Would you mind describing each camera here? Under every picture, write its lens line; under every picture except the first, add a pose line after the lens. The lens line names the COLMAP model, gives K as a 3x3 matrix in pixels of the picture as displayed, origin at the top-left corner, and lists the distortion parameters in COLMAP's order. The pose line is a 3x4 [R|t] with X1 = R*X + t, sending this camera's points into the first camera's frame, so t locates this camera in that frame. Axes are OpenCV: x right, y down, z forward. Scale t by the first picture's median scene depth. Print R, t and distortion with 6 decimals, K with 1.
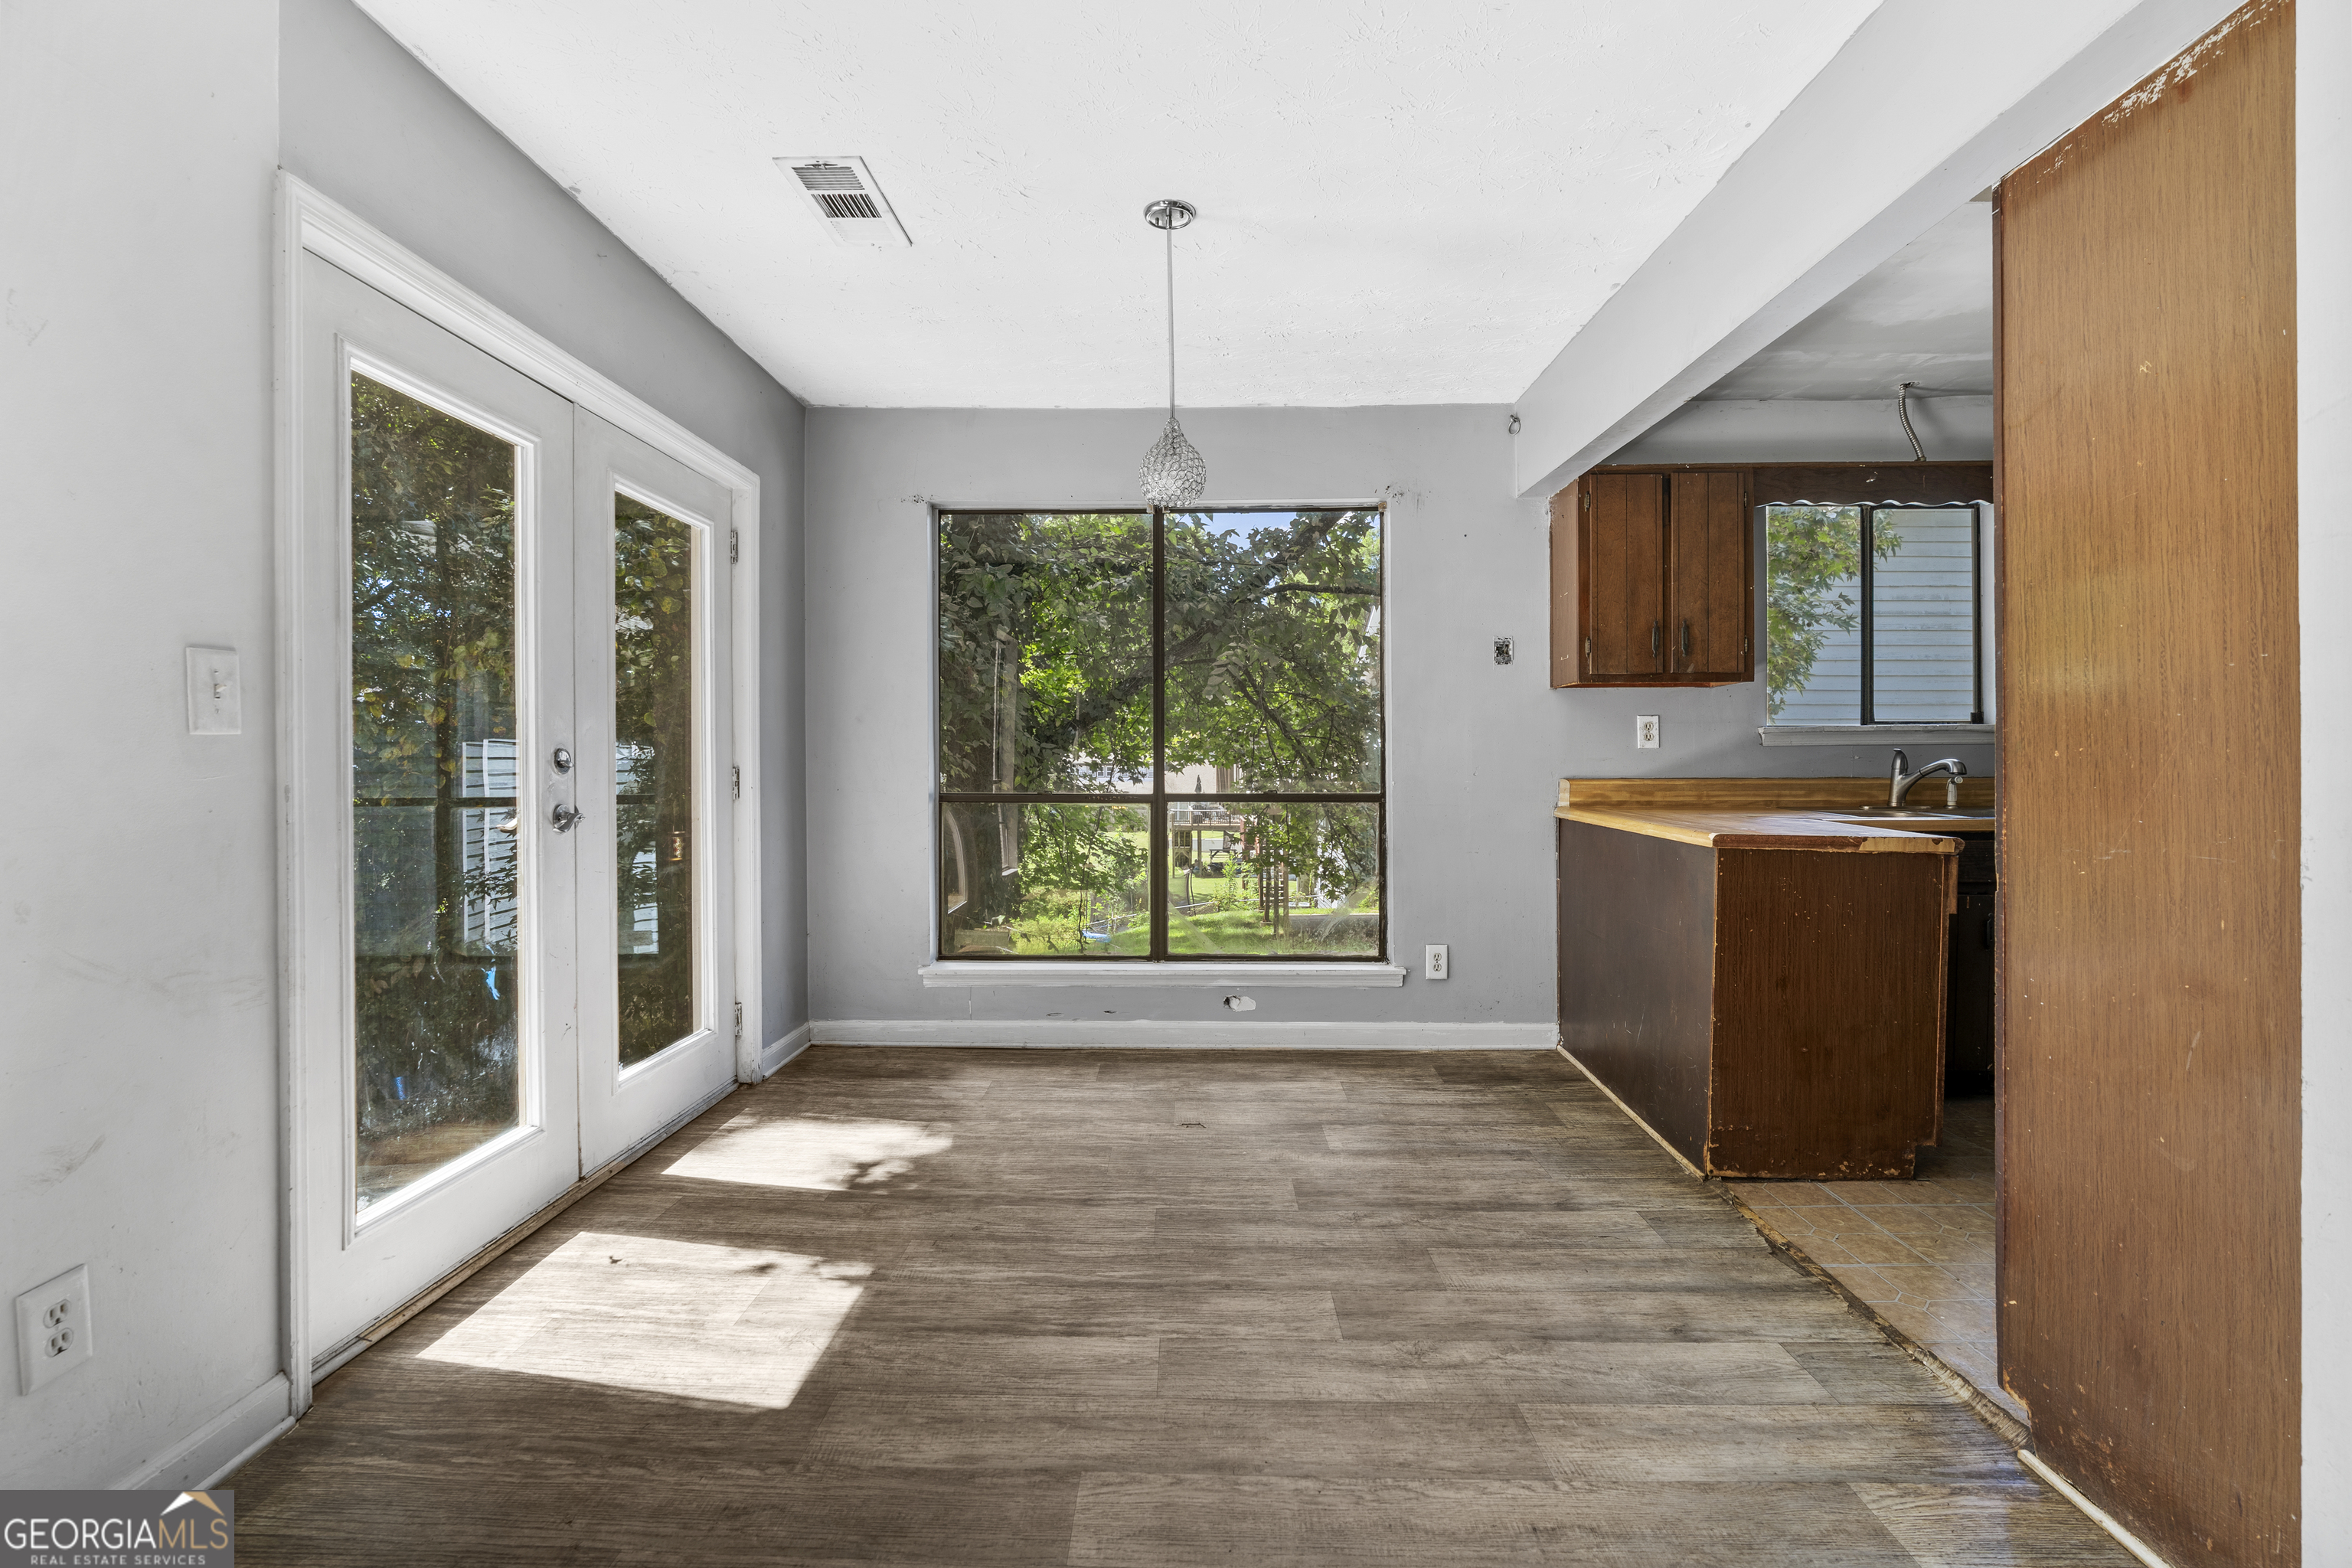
lens RADIAL K [[1061.5, 0, 1166.6], [0, 1061.5, 793.2], [0, 0, 1]] dist [-0.002057, 0.000056]
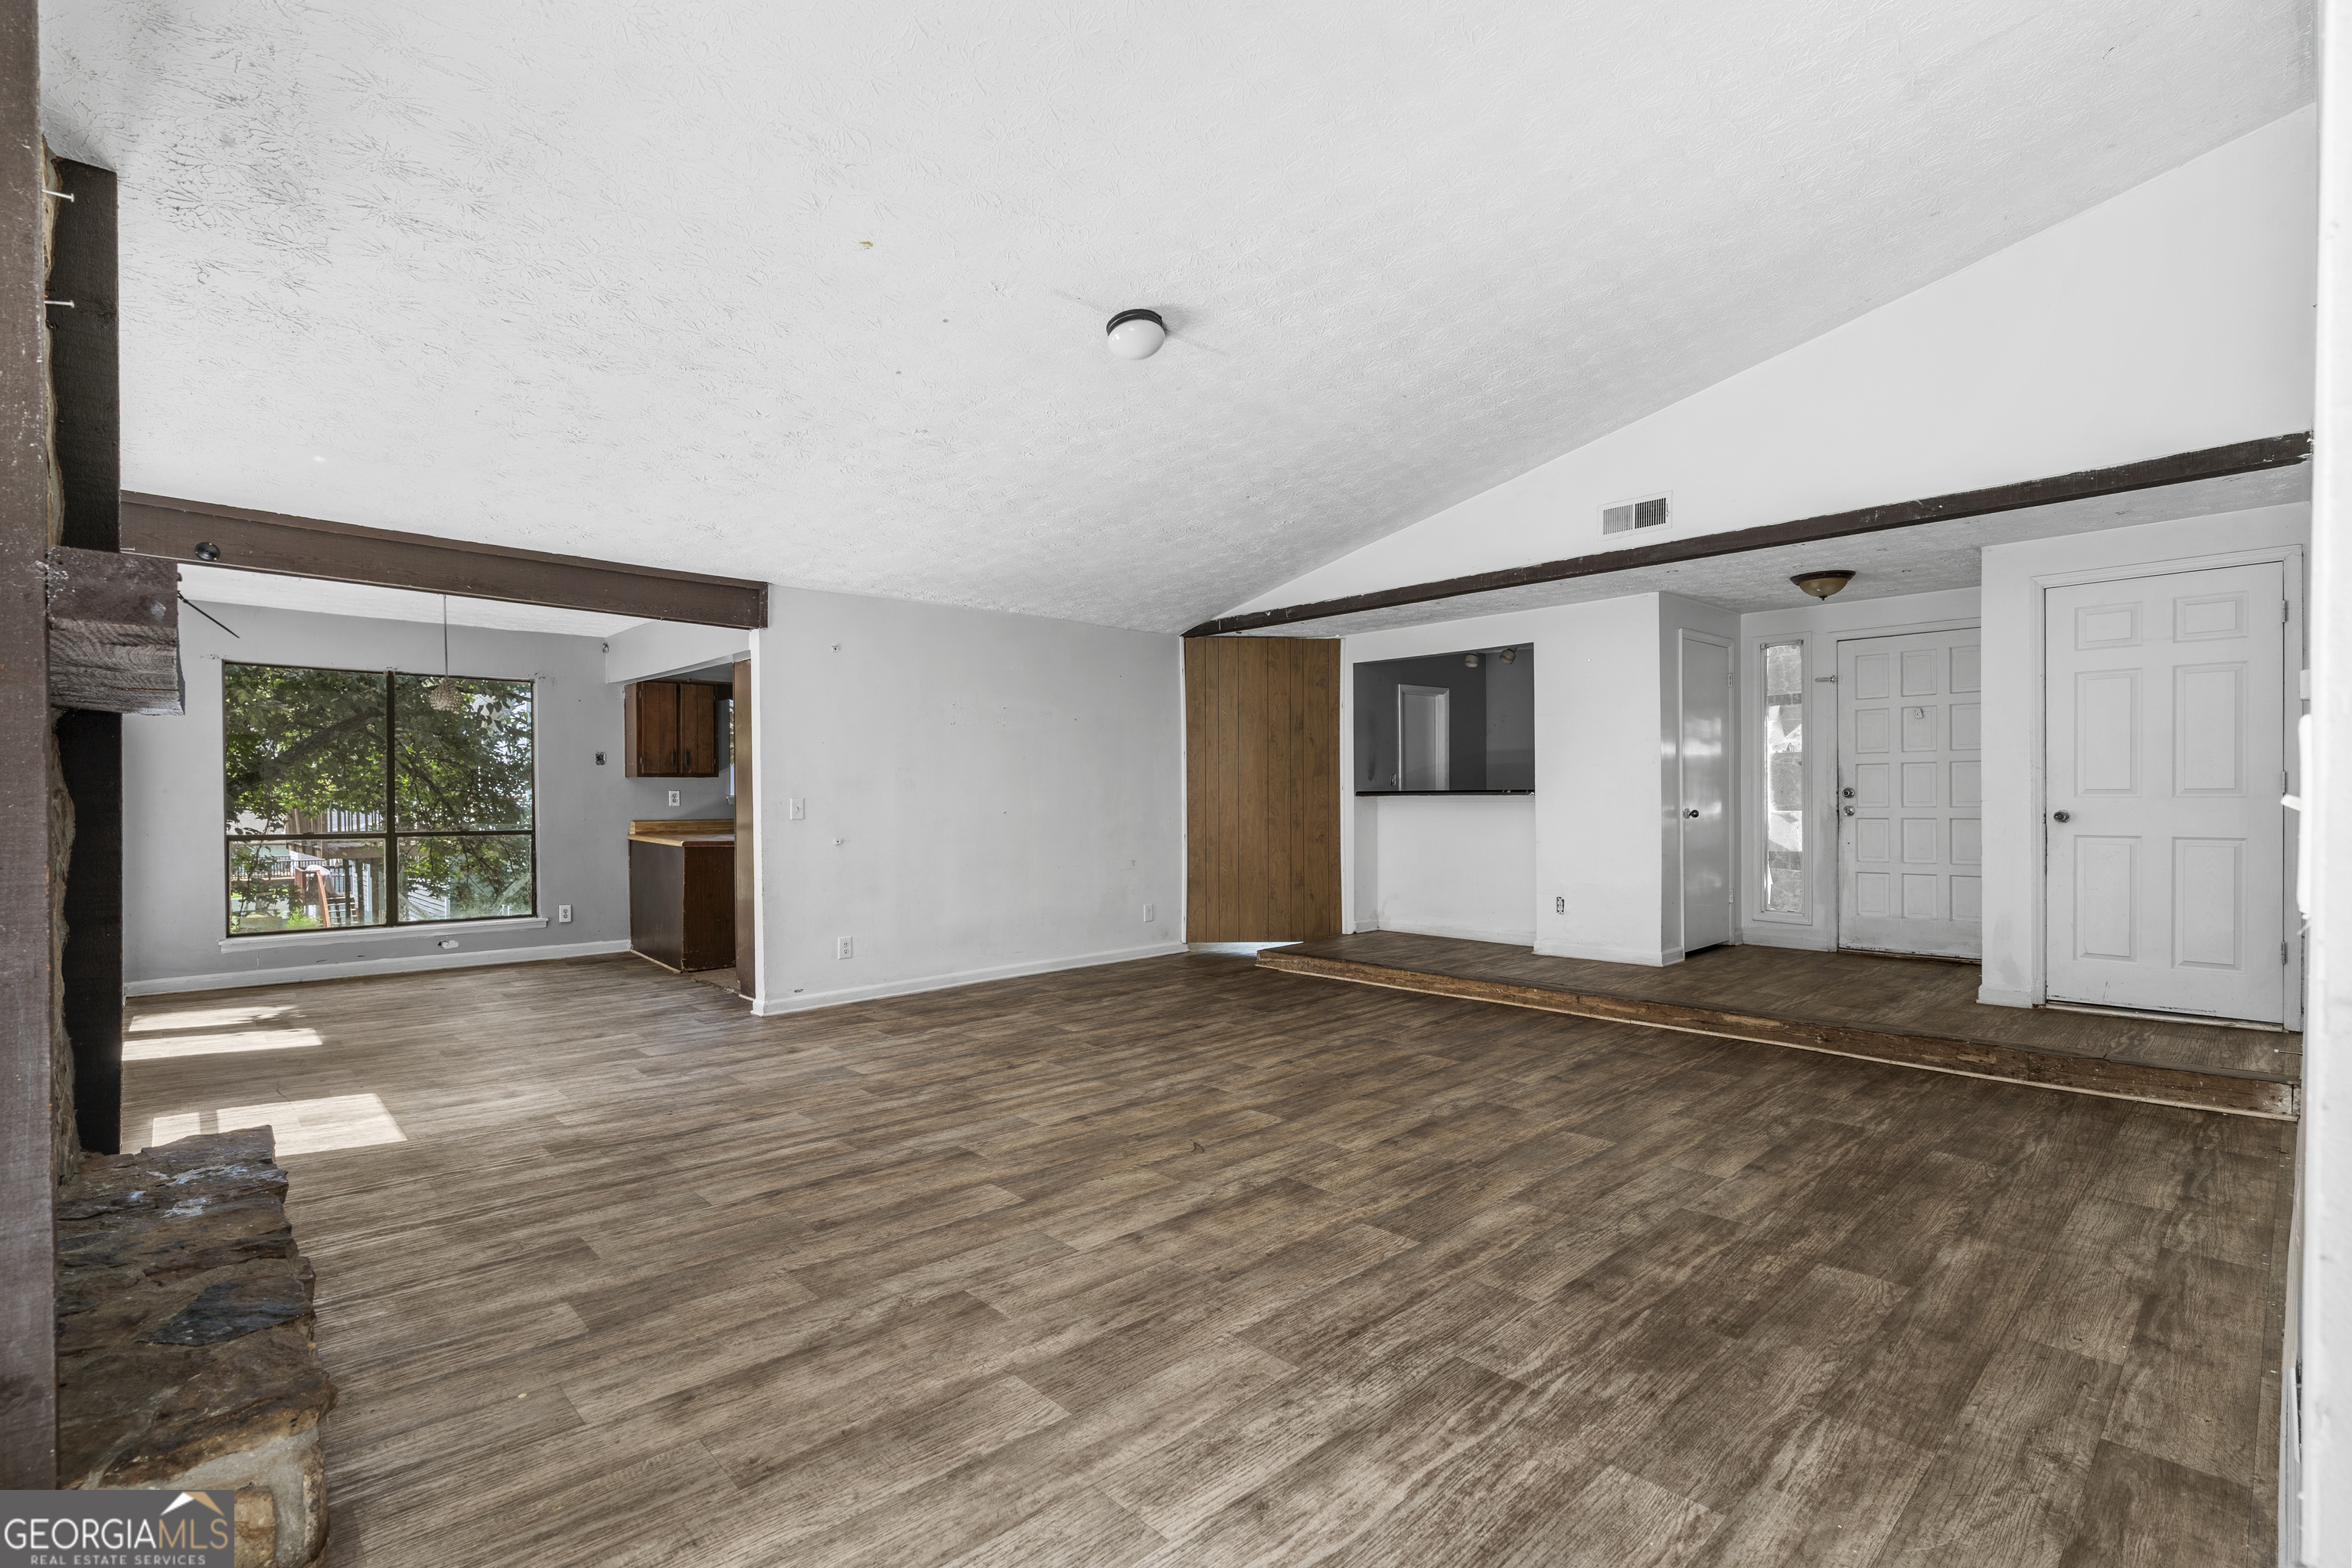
lens RADIAL K [[1061.5, 0, 1166.6], [0, 1061.5, 793.2], [0, 0, 1]] dist [-0.002057, 0.000056]
pose [[0.713677, 0.002938, 0.700469, -0.359925], [0.022207, 0.999394, -0.026818, 0.012046], [-0.700123, 0.034695, 0.713179, -1.307604]]
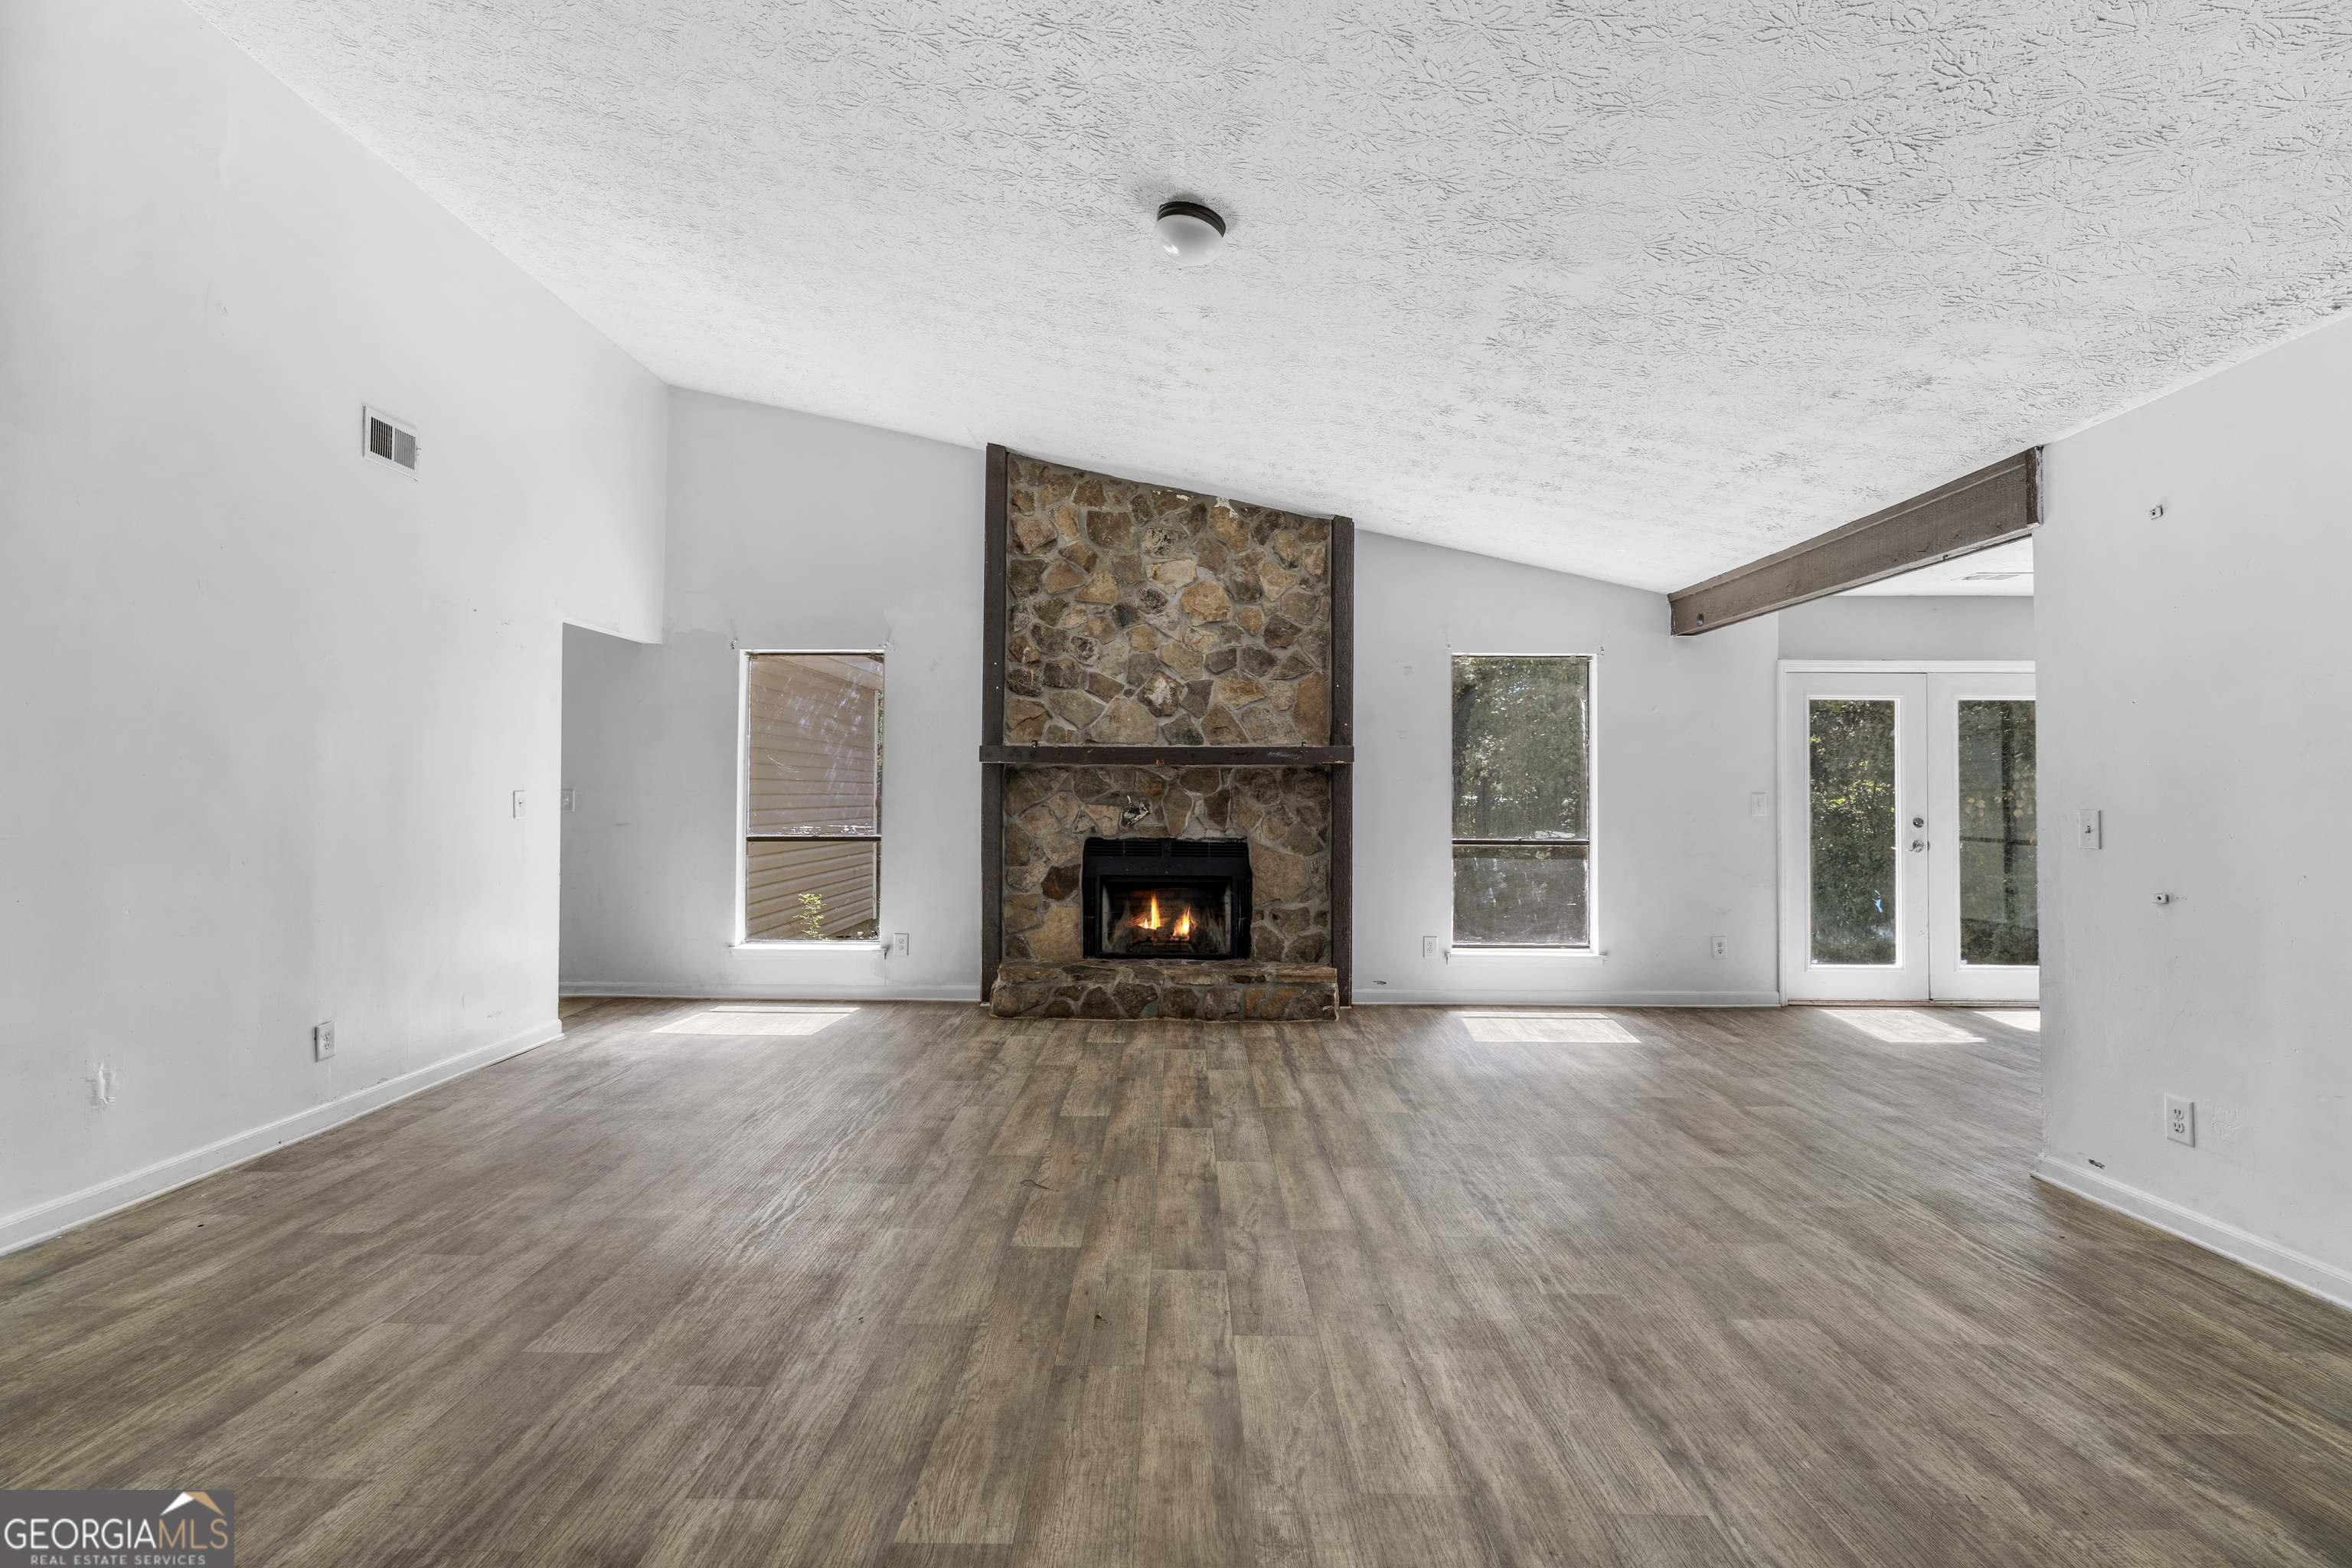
lens RADIAL K [[1061.5, 0, 1166.6], [0, 1061.5, 793.2], [0, 0, 1]] dist [-0.002057, 0.000056]
pose [[0.019459, -0.004514, -0.999800, 1.252303], [-0.033418, 0.999428, -0.005163, -0.018267], [0.999252, 0.033512, 0.019297, -0.534837]]
